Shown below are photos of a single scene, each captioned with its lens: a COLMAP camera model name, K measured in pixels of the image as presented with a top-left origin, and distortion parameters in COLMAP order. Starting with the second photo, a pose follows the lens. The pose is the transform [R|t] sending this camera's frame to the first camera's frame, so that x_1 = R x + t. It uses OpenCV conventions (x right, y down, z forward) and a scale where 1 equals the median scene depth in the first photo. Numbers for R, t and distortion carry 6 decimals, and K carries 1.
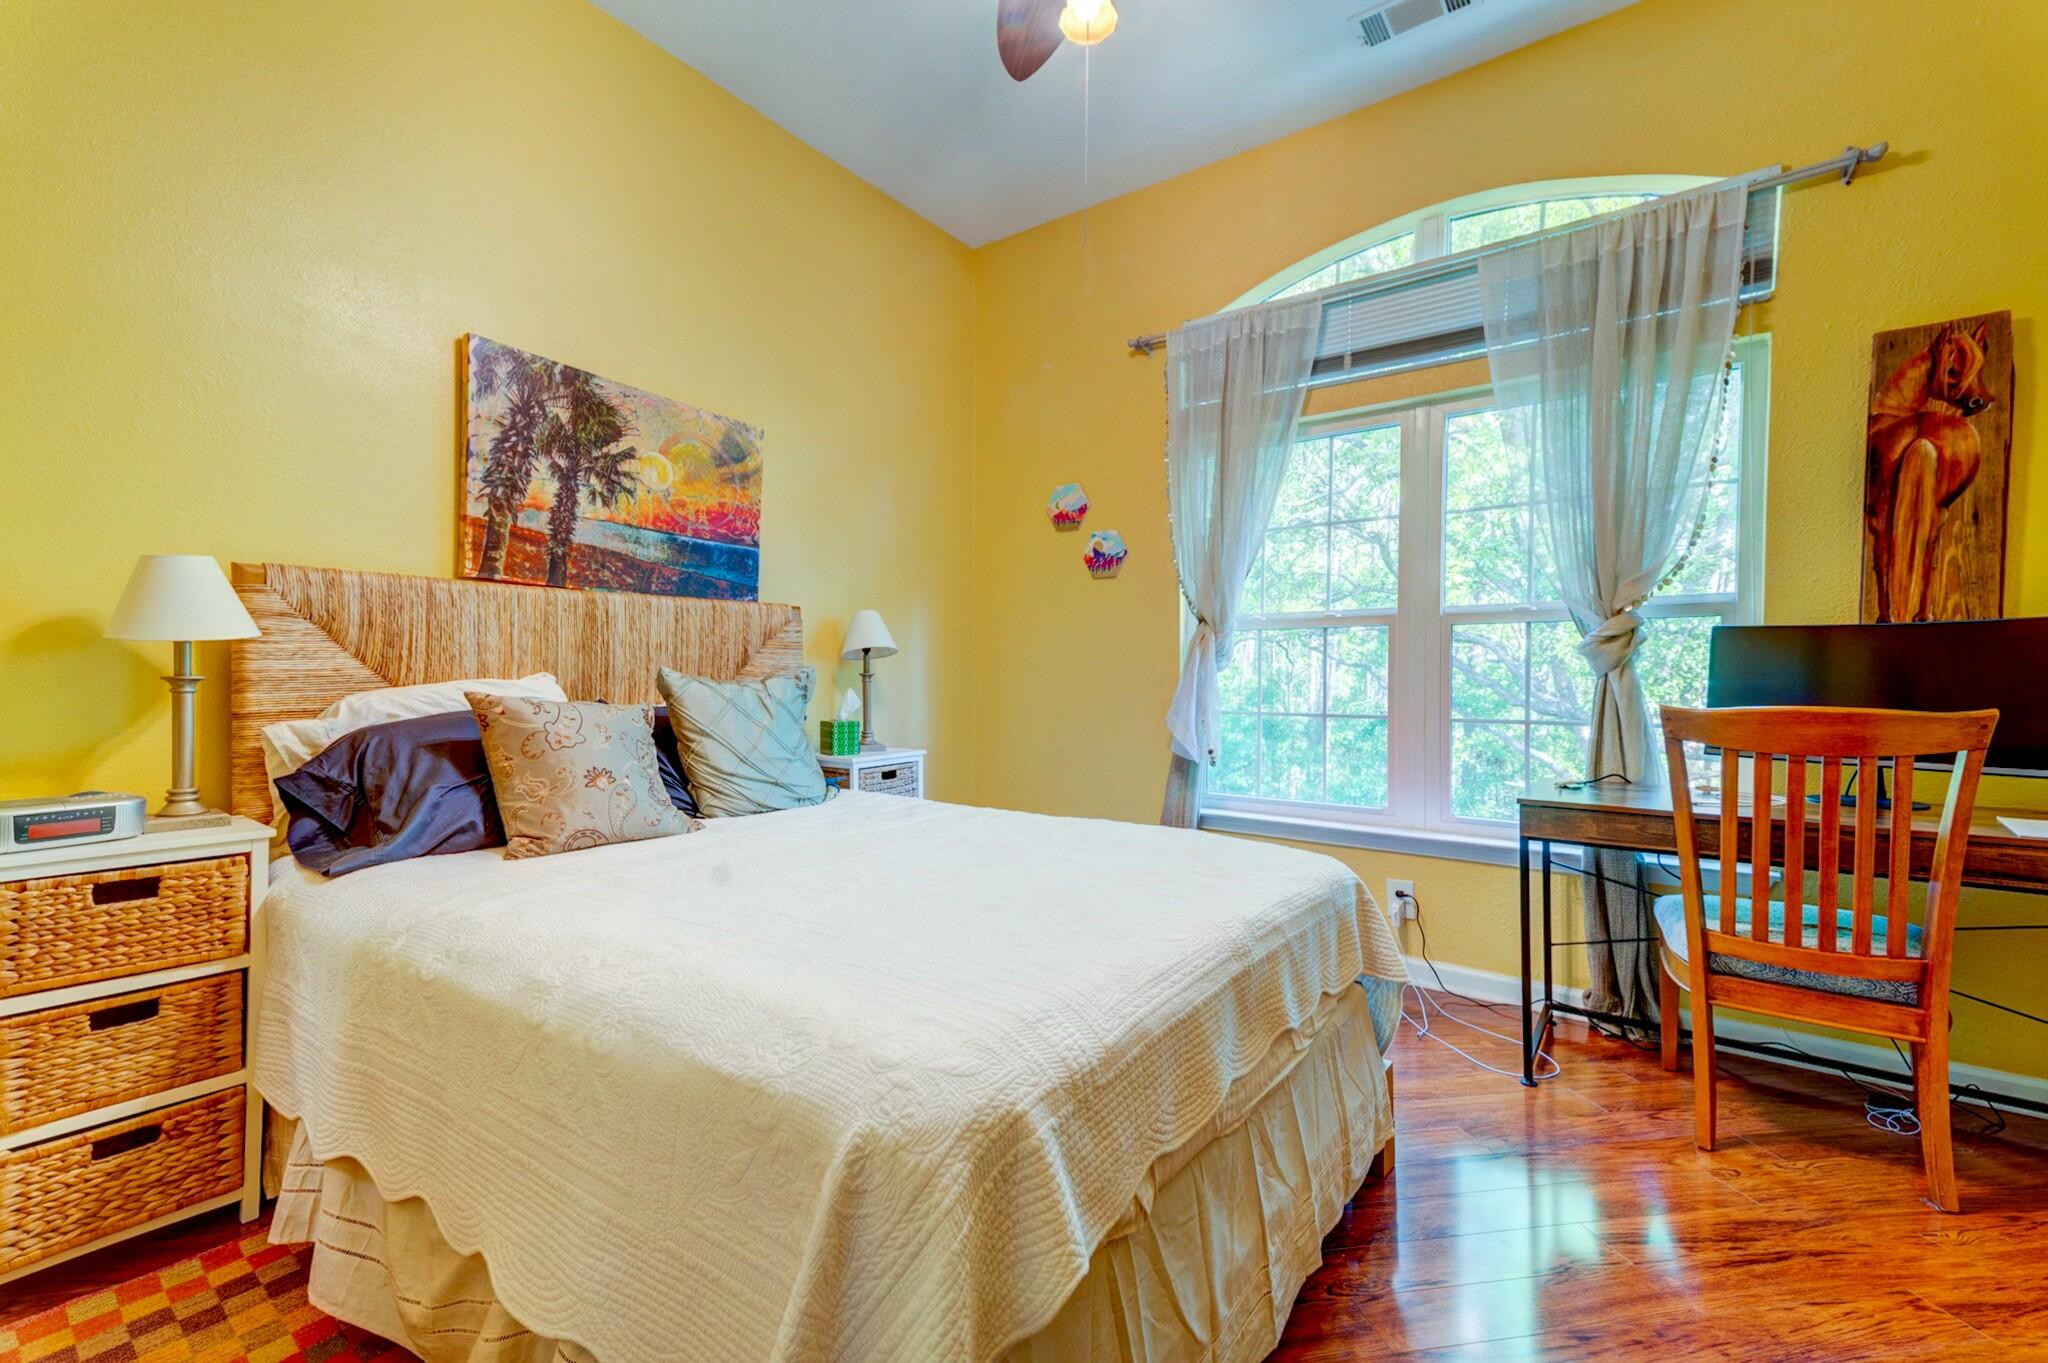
lens RADIAL K [[916.1, 0, 1025.2], [0, 916.1, 687.4], [0, 0, 1]] dist [0.019747, -0.000110]
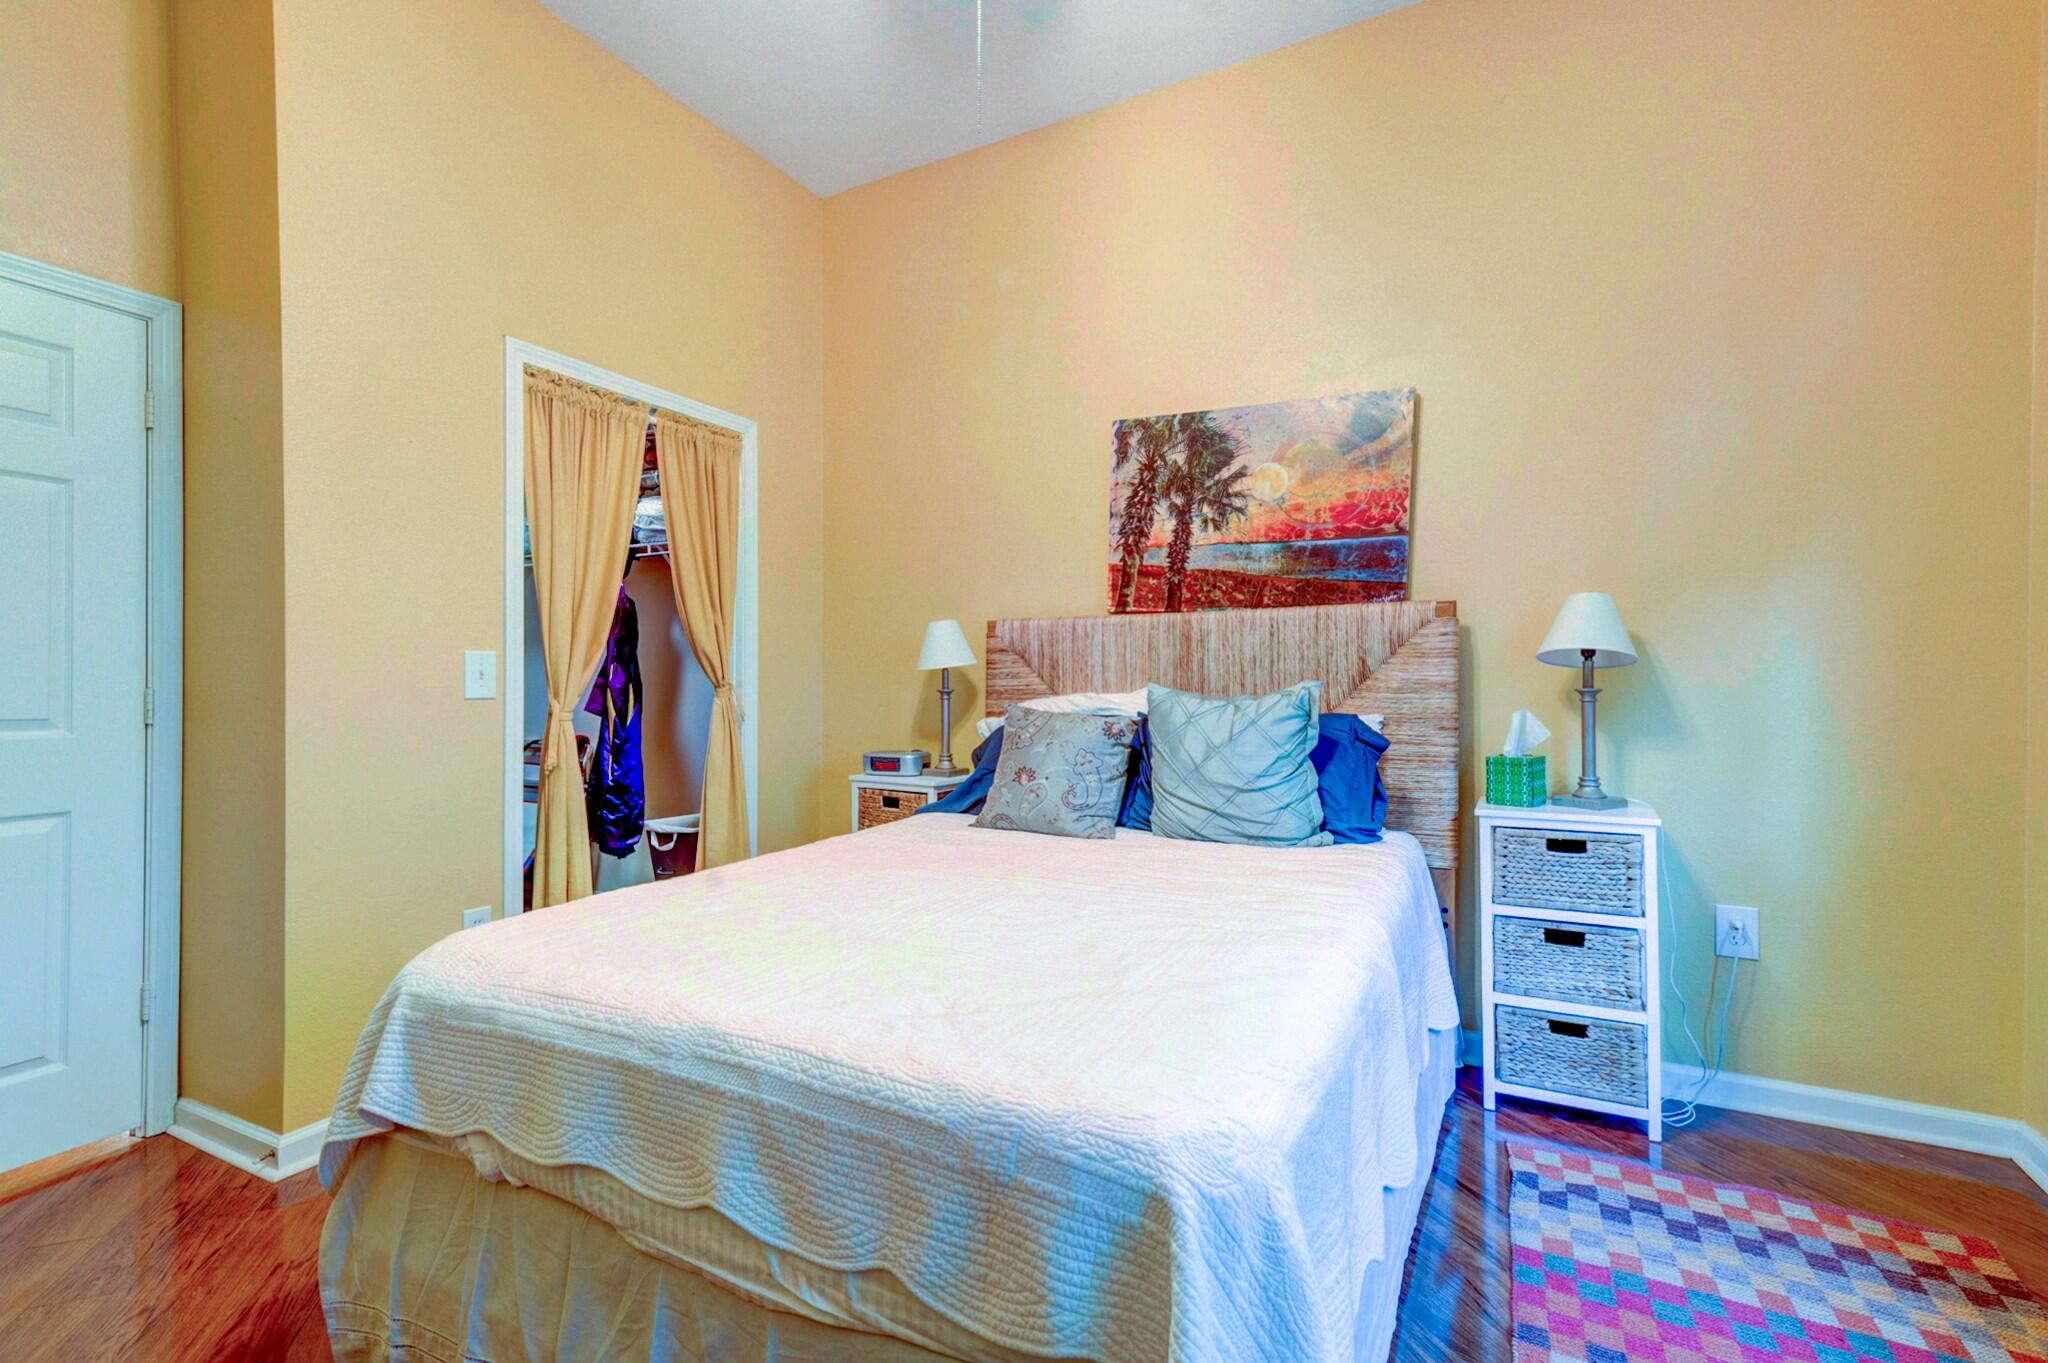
lens RADIAL K [[916.1, 0, 1025.2], [0, 916.1, 687.4], [0, 0, 1]] dist [0.019747, -0.000110]
pose [[0.087139, 0.005521, -0.996181, 0.587048], [-0.013266, 0.999902, 0.004381, -0.017957], [0.996108, 0.012833, 0.087203, 0.702172]]
